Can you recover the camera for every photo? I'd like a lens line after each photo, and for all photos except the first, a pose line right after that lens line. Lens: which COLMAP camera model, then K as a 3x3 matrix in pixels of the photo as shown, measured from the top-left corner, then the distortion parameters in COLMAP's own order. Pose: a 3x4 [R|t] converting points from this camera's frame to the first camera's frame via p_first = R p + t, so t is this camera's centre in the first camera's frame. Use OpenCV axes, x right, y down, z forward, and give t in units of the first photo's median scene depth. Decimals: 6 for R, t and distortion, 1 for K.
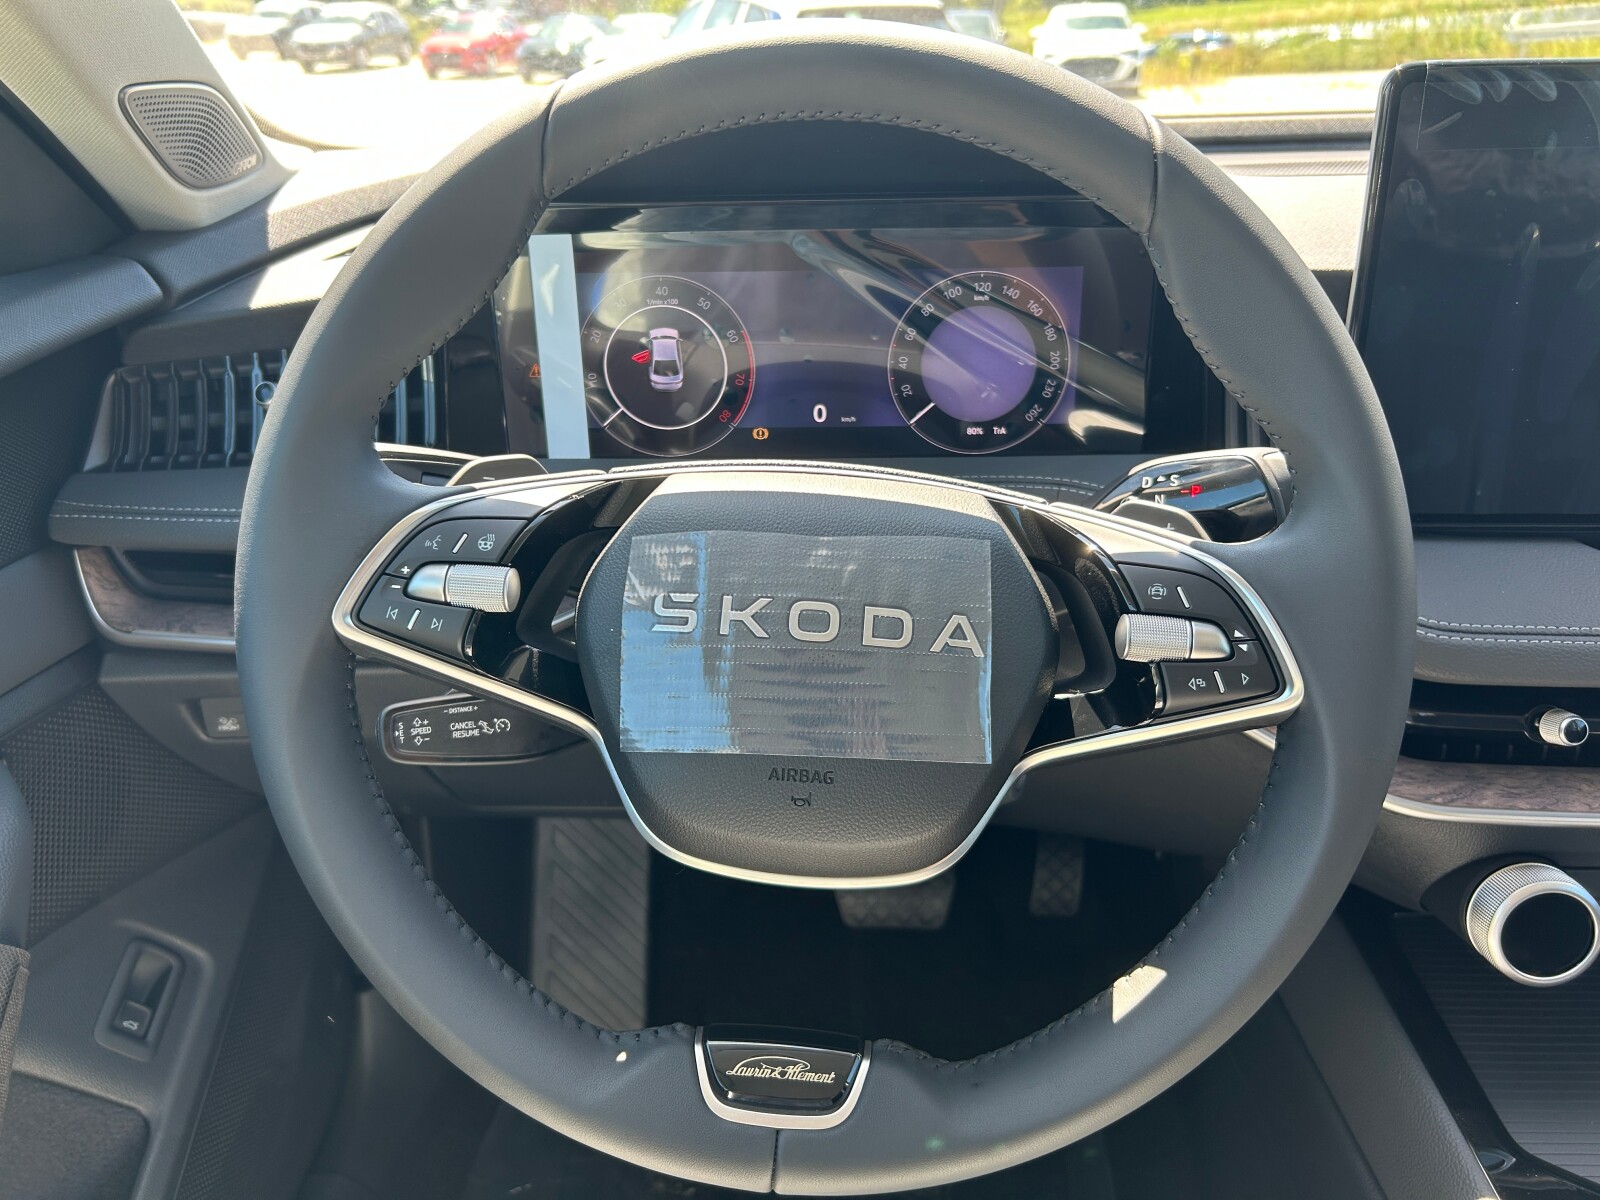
lens RADIAL K [[1206.2, 0, 799.6], [0, 1206.2, 597.0], [0, 0, 1]] dist [0.037983, -0.039010]
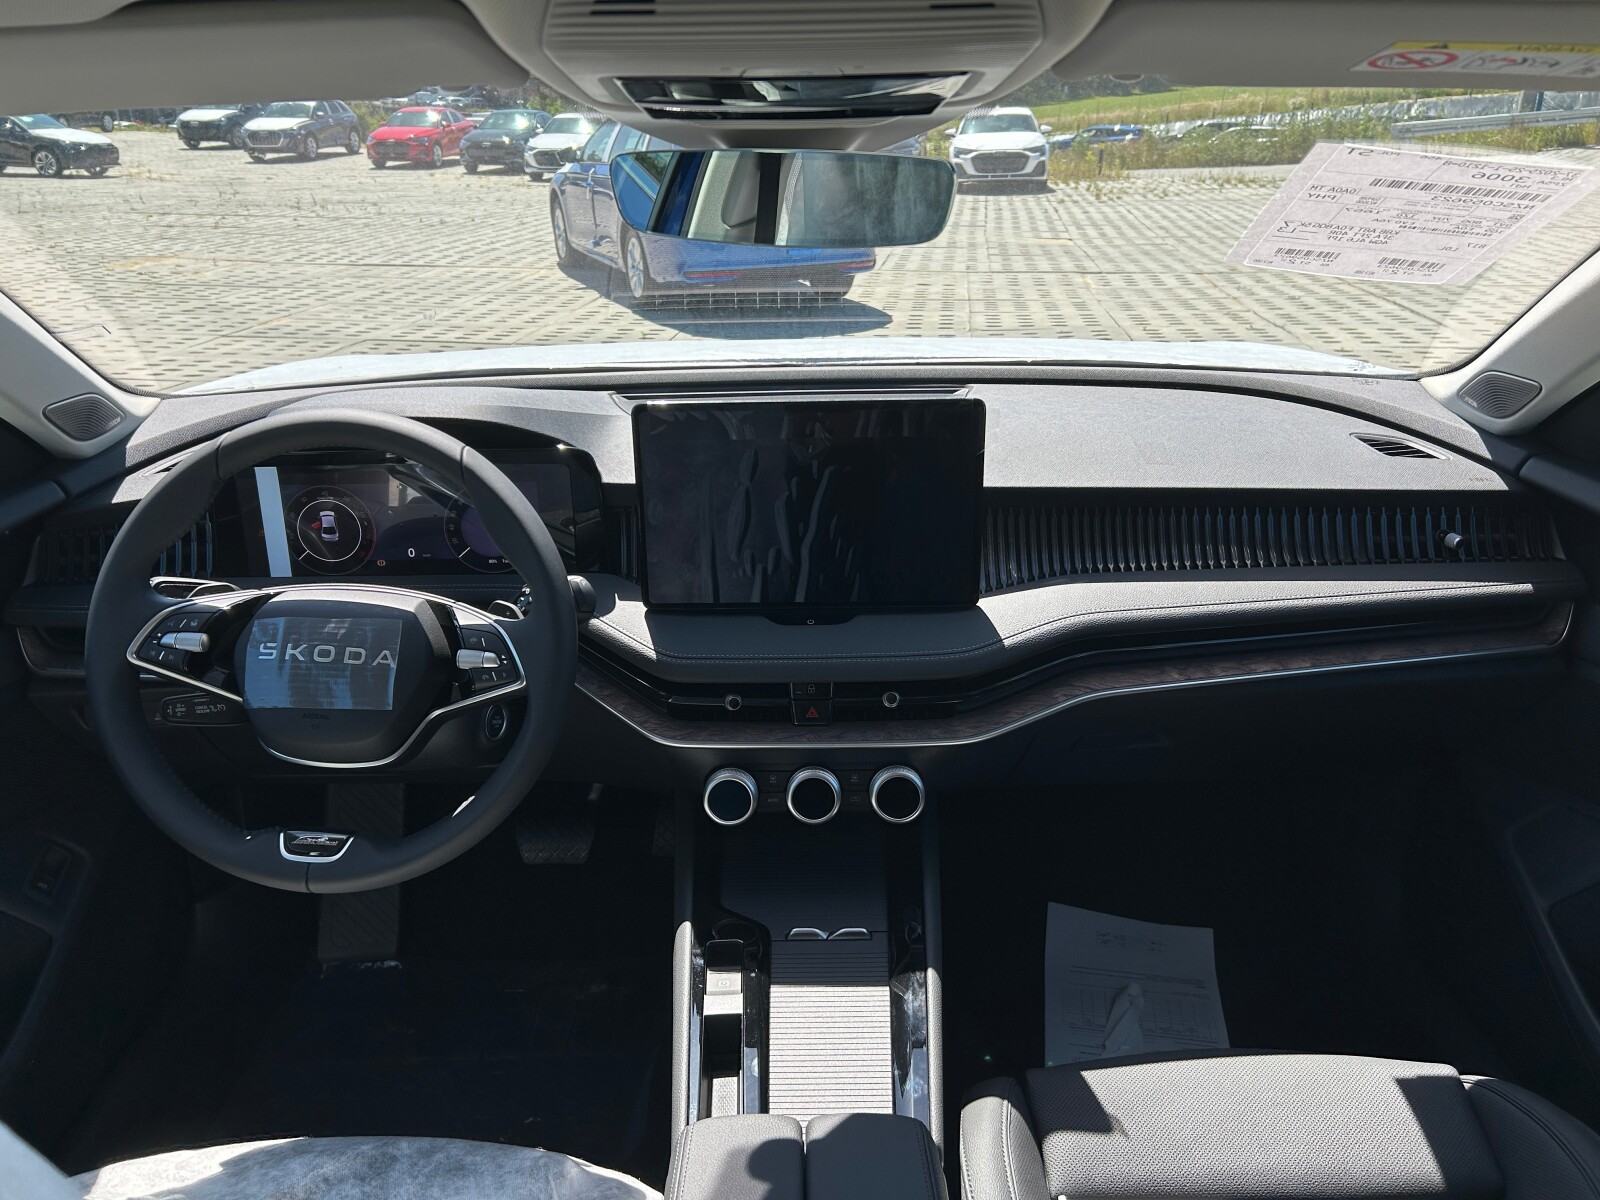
lens RADIAL K [[1206.2, 0, 812.5], [0, 1206.2, 599.6], [0, 0, 1]] dist [0.037983, -0.039010]
pose [[0.999050, -0.009370, 0.042556, 0.846927], [0.011545, 0.998624, -0.051151, 0.045710], [-0.042018, 0.051594, 0.997784, -1.425485]]
